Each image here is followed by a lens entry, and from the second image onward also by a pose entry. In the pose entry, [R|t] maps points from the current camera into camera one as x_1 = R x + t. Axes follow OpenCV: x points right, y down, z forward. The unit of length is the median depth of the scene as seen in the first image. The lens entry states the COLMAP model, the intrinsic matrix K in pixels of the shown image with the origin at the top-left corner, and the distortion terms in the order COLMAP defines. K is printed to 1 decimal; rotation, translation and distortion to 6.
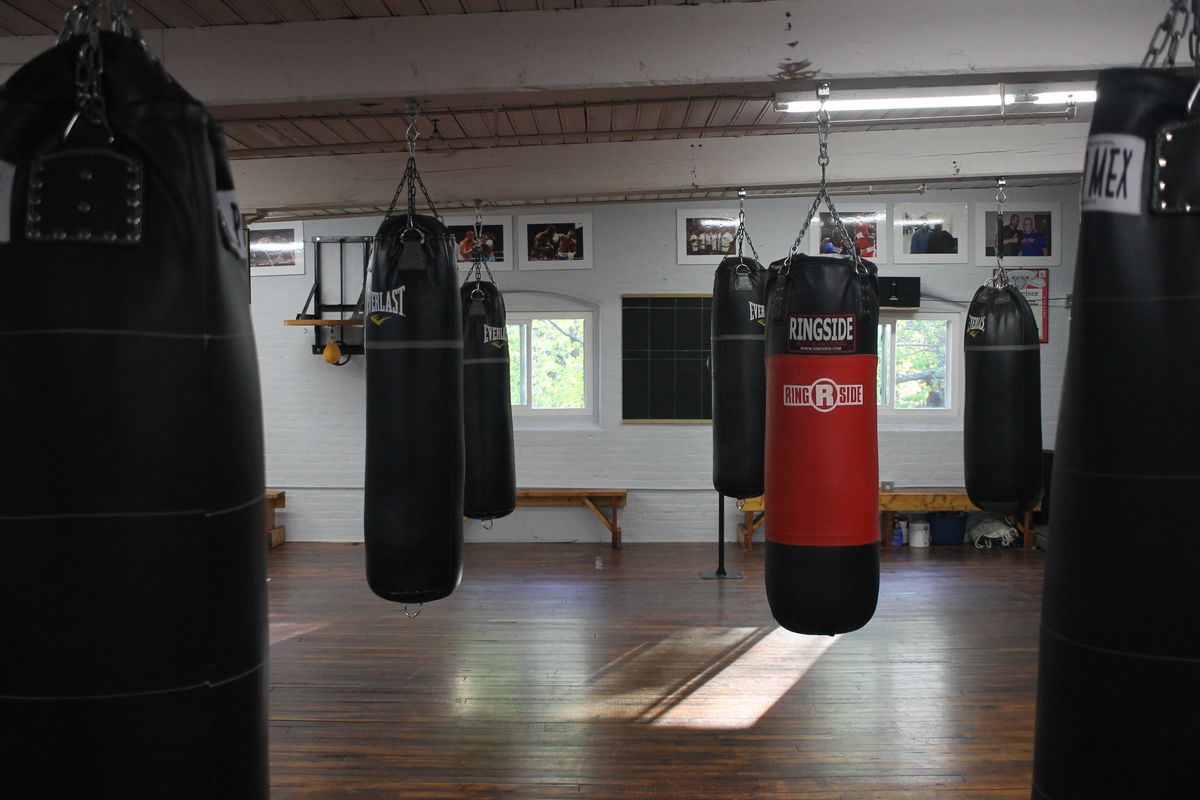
lens RADIAL K [[1348.1, 0, 600.0], [0, 1348.1, 400.0], [0, 0, 1]] dist [-0.113785, 0.003076]
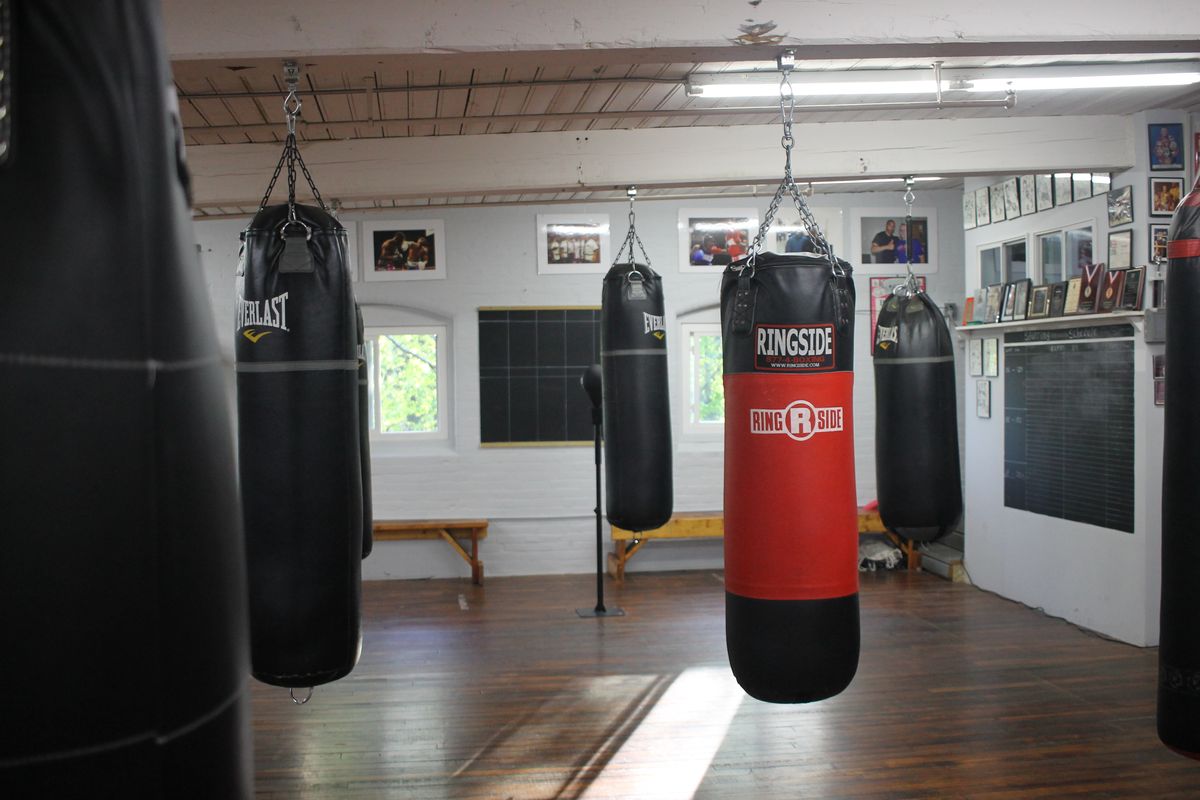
lens RADIAL K [[1348.1, 0, 600.0], [0, 1348.1, 400.0], [0, 0, 1]] dist [-0.113785, 0.003076]
pose [[0.989954, -0.015570, 0.140528, -0.045044], [0.017154, 0.999802, -0.010067, -0.006122], [-0.140343, 0.012376, 0.990026, 0.113726]]
